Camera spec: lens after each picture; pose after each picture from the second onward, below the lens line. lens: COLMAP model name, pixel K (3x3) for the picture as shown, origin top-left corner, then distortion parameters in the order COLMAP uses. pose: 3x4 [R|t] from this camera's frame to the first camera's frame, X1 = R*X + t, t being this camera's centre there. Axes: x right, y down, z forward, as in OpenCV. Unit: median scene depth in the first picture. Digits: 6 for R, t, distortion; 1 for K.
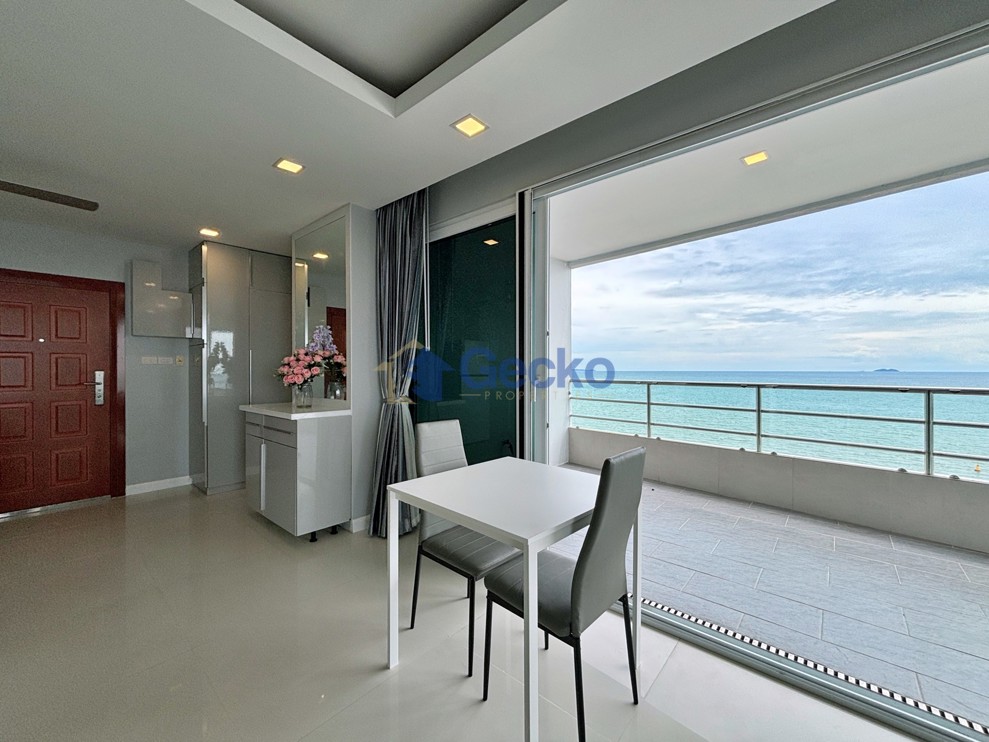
lens RADIAL K [[402.7, 0, 494.5], [0, 402.7, 371.0], [0, 0, 1]] dist [-0.001097, -0.000086]
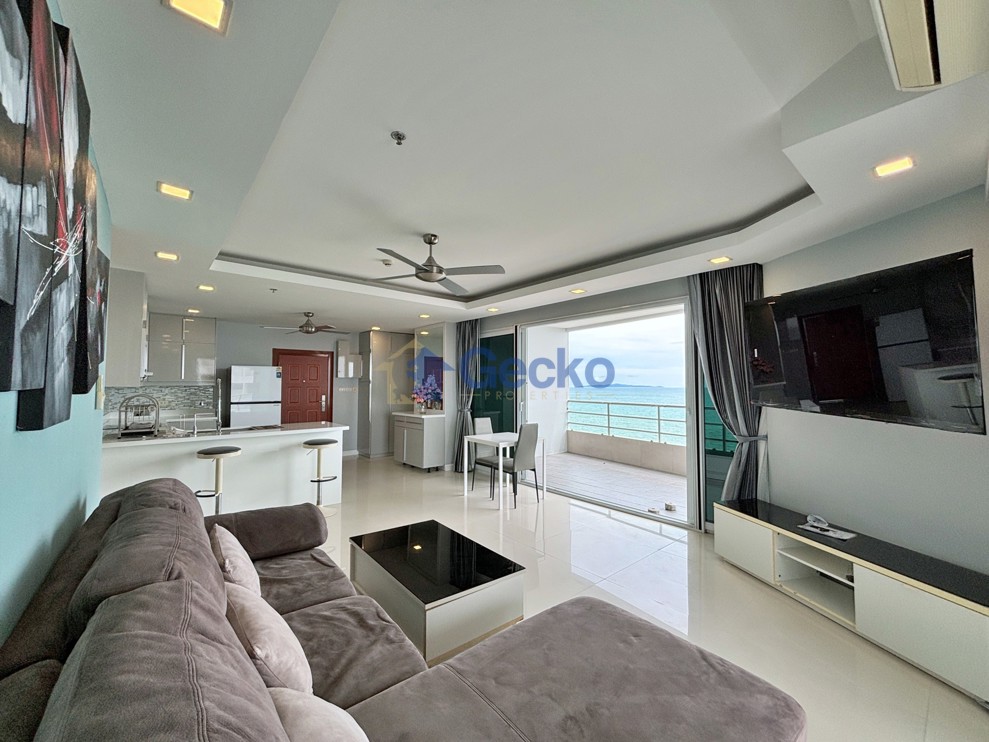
lens RADIAL K [[393.2, 0, 489.2], [0, 393.2, 368.7], [0, 0, 1]] dist [0.000915, 0.000034]
pose [[0.986736, -0.005879, -0.162229, 0.233219], [-0.002428, 0.998698, -0.050958, -0.045009], [0.162317, 0.050676, 0.985437, -1.096165]]
